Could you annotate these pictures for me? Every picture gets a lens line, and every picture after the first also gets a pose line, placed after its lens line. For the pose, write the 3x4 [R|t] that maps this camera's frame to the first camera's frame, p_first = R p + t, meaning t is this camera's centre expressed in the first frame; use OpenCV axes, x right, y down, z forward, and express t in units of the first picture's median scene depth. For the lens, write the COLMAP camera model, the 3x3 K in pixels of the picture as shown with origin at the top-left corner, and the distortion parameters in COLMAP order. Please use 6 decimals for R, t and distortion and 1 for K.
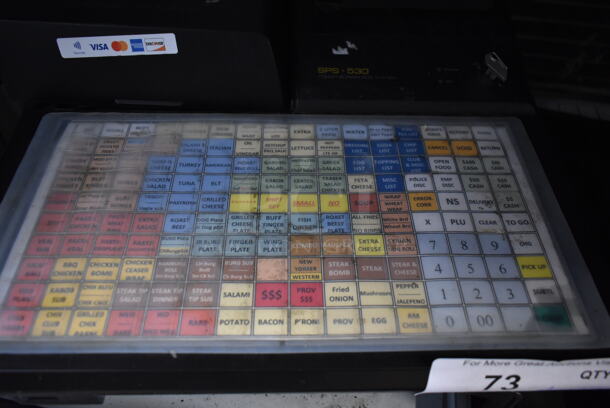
lens RADIAL K [[515.1, 0, 304.0], [0, 515.1, 154.2], [0, 0, 1]] dist [-0.029743, 0.003569]
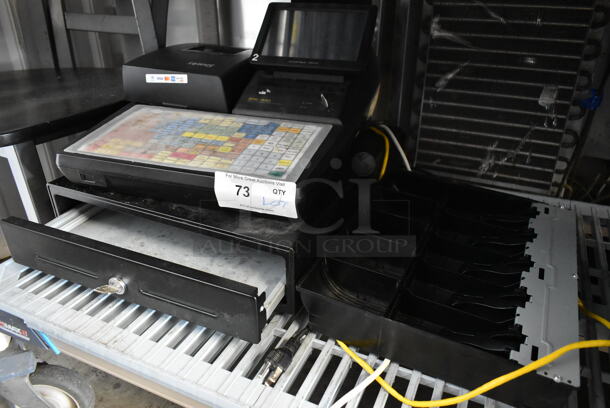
lens RADIAL K [[460.8, 0, 305.0], [0, 460.8, 204.0], [0, 0, 1]] dist [-0.026230, 0.002203]
pose [[0.941049, 0.131951, -0.311474, 0.987686], [-0.197796, 0.961608, -0.190228, 0.632765], [0.274415, 0.240622, 0.931019, -0.679317]]
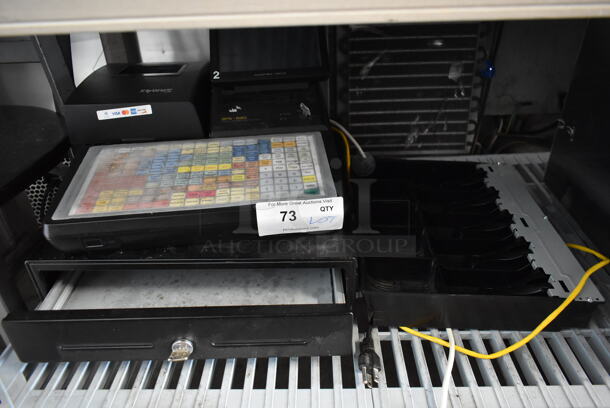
lens RADIAL K [[460.8, 0, 305.0], [0, 460.8, 204.0], [0, 0, 1]] dist [-0.026230, 0.002203]
pose [[0.995339, -0.090283, 0.033886, 0.290928], [0.094669, 0.981717, -0.165137, 0.557322], [-0.018357, 0.167576, 0.985688, -0.848112]]
